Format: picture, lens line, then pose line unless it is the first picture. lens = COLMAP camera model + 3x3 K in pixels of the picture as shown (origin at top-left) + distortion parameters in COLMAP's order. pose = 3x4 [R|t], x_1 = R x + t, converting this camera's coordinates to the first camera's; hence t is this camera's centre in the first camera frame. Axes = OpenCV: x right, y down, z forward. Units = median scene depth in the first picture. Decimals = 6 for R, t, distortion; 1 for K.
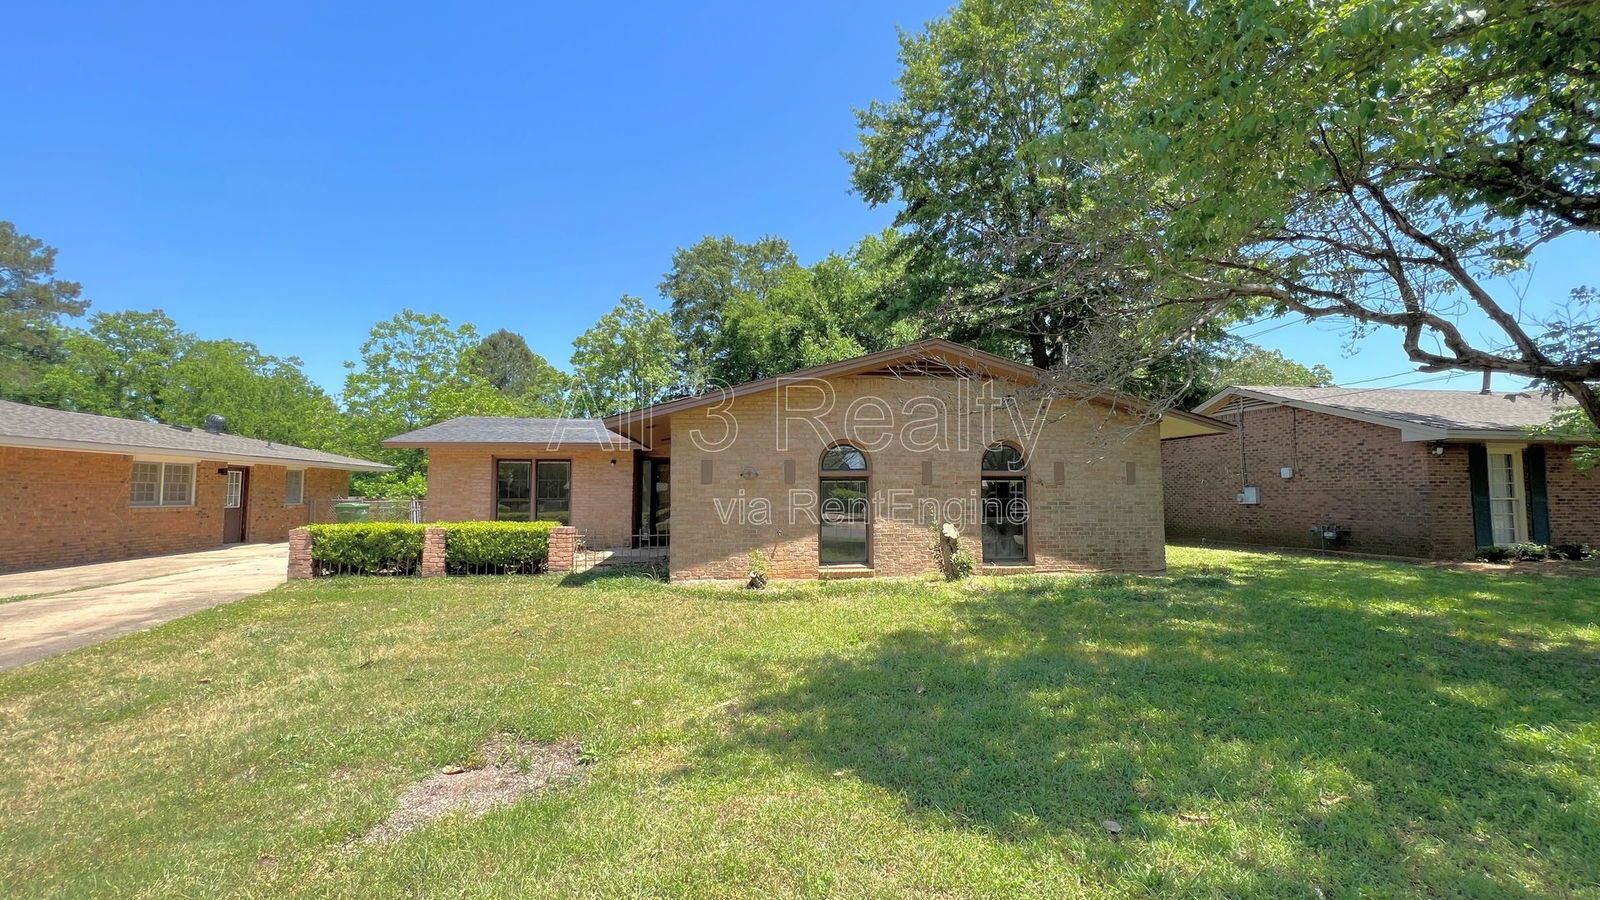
lens RADIAL K [[648.1, 0, 800.0], [0, 648.1, 450.0], [0, 0, 1]] dist [-0.000491, 0.000016]
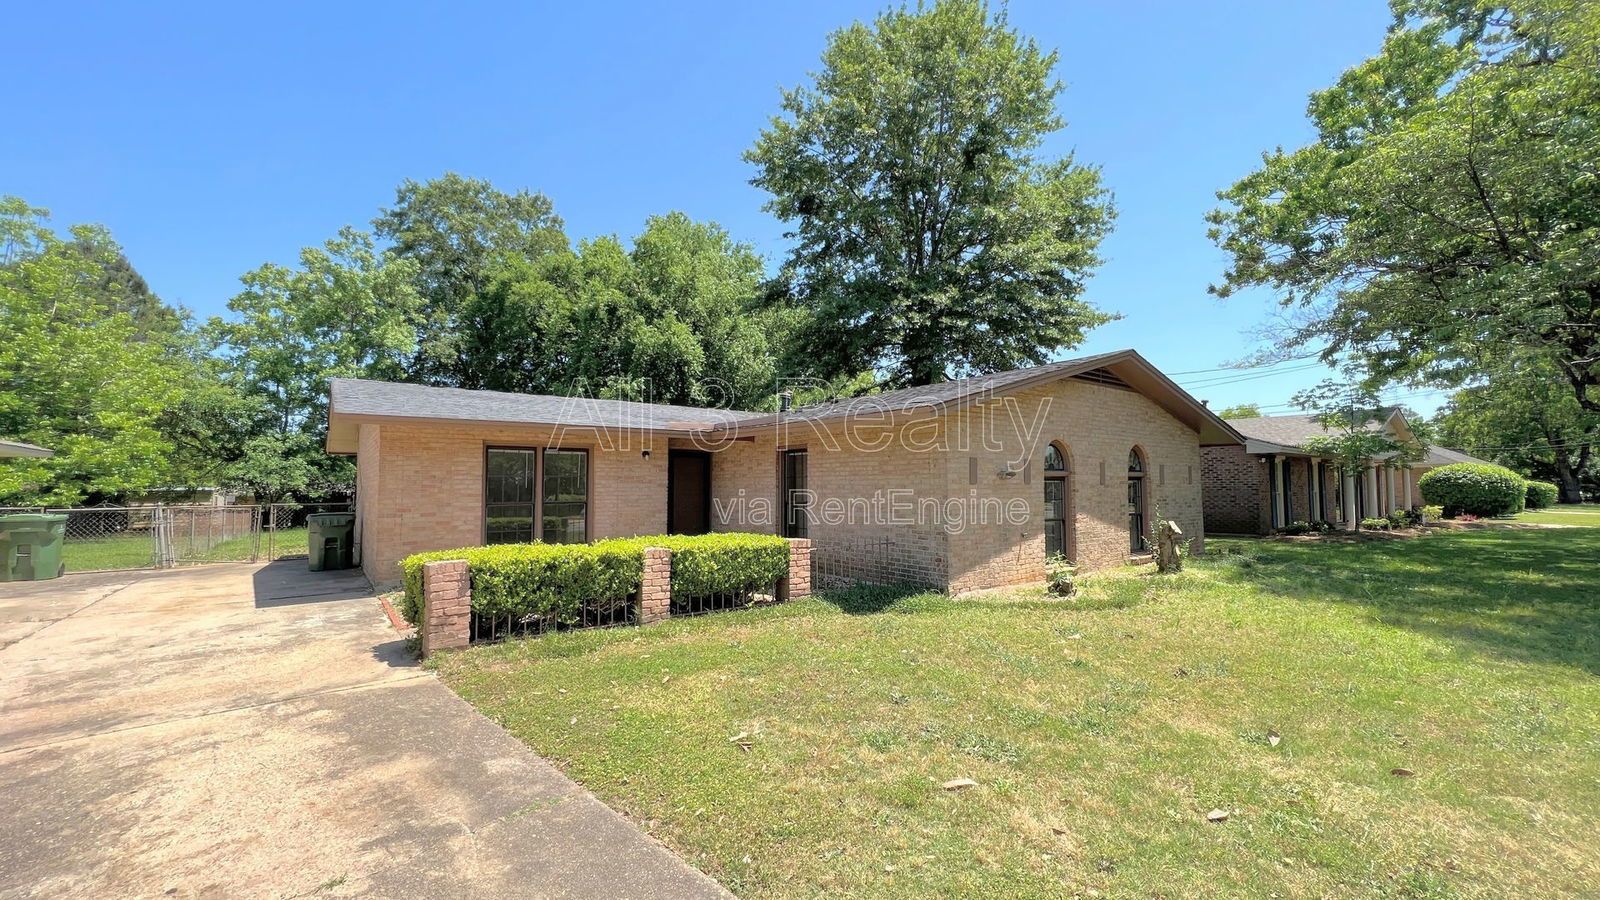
lens RADIAL K [[648.1, 0, 800.0], [0, 648.1, 450.0], [0, 0, 1]] dist [-0.000491, 0.000016]
pose [[0.858167, 0.026431, 0.512689, -0.766006], [-0.030609, 0.999531, -0.000294, 0.012298], [-0.512456, -0.015441, 0.858574, 0.334571]]
